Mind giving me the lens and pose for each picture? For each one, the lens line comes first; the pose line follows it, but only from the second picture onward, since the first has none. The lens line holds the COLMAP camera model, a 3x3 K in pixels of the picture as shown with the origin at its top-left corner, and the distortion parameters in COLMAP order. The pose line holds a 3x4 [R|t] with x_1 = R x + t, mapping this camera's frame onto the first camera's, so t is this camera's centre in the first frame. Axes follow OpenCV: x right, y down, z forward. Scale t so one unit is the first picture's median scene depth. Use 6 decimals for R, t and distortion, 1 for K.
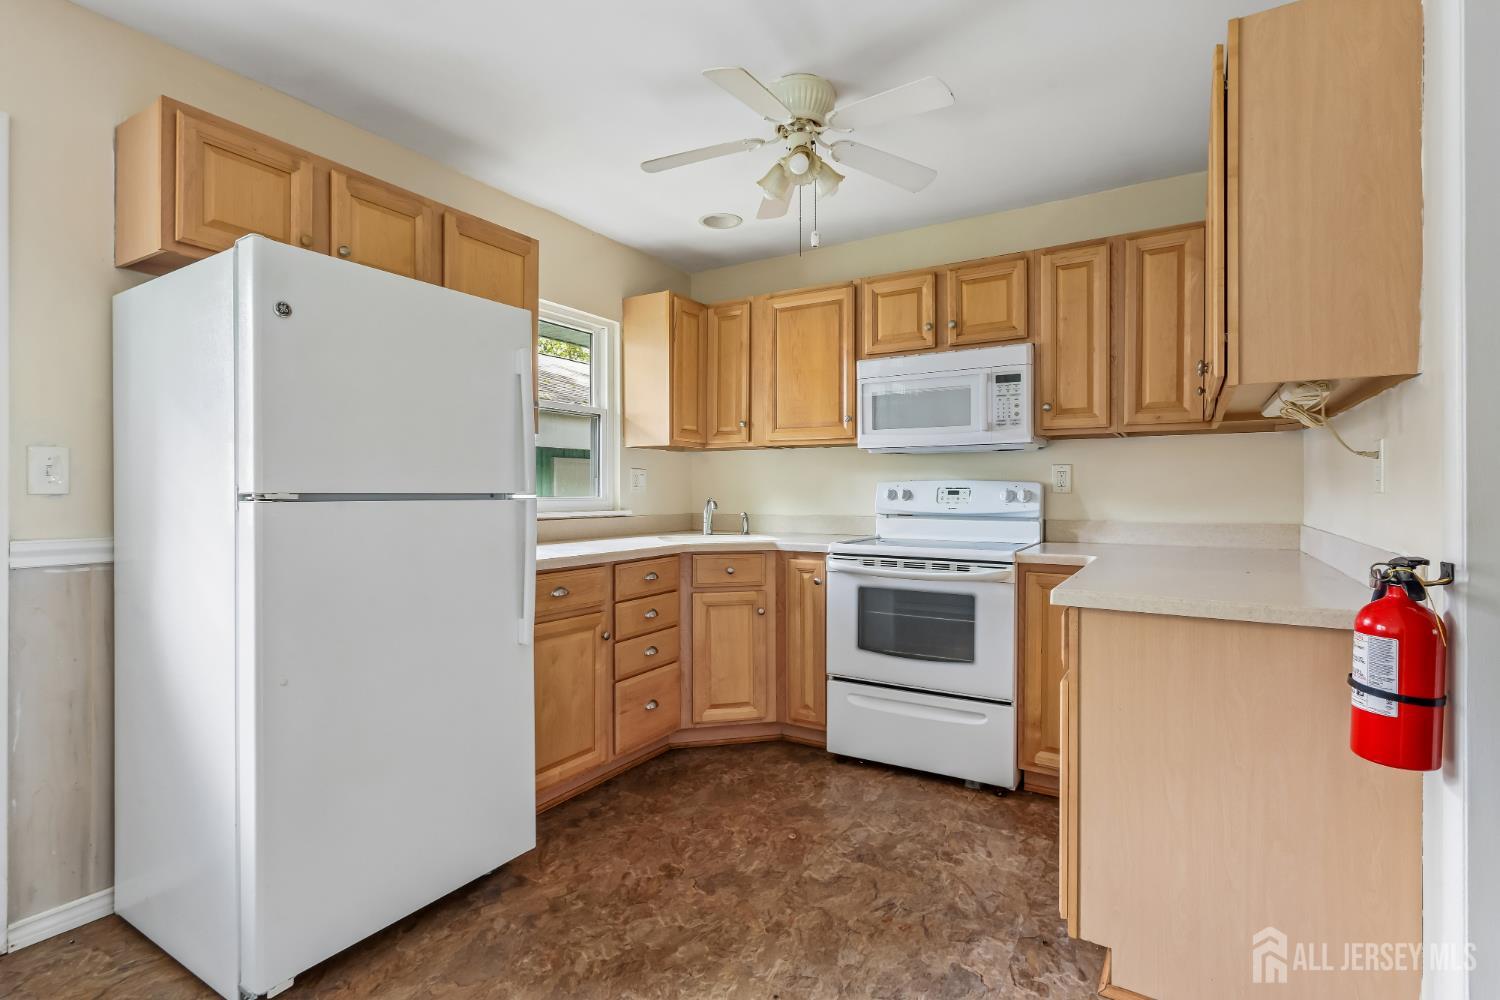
lens RADIAL K [[709.8, 0, 751.8], [0, 709.8, 489.5], [0, 0, 1]] dist [-0.001006, 0.000184]
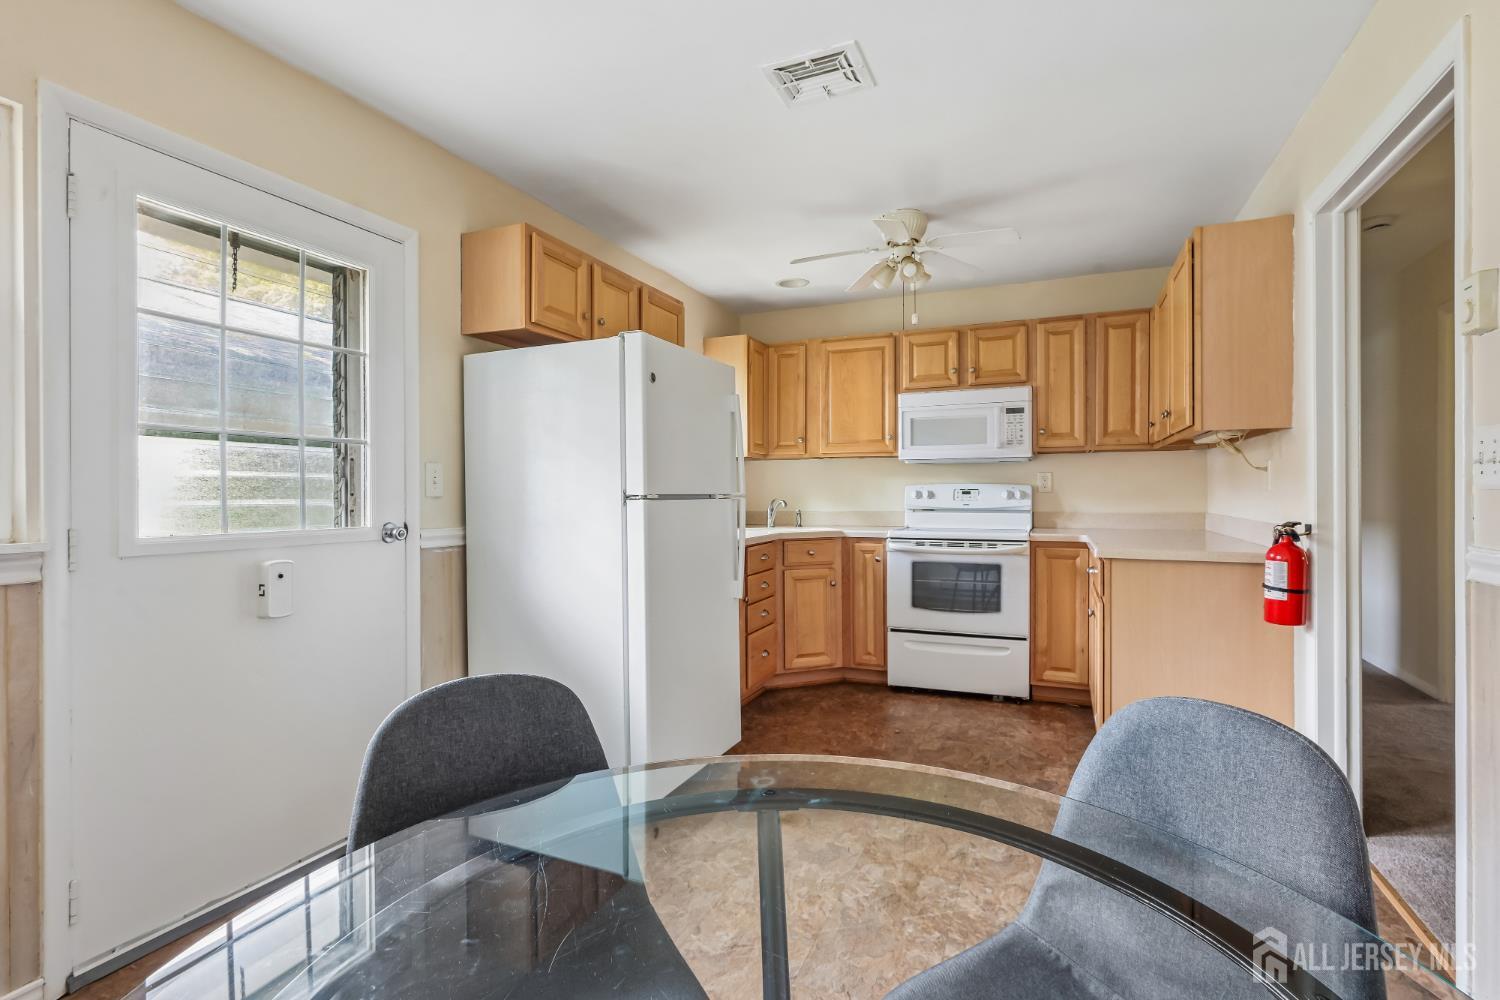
lens RADIAL K [[715.0, 0, 751.3], [0, 715.0, 494.9], [0, 0, 1]] dist [-0.000657, 0.000103]
pose [[0.989106, -0.006392, 0.147067, -0.363008], [0.005755, 0.999972, 0.004752, -0.000196], [-0.147094, -0.003854, 0.989115, -0.320115]]
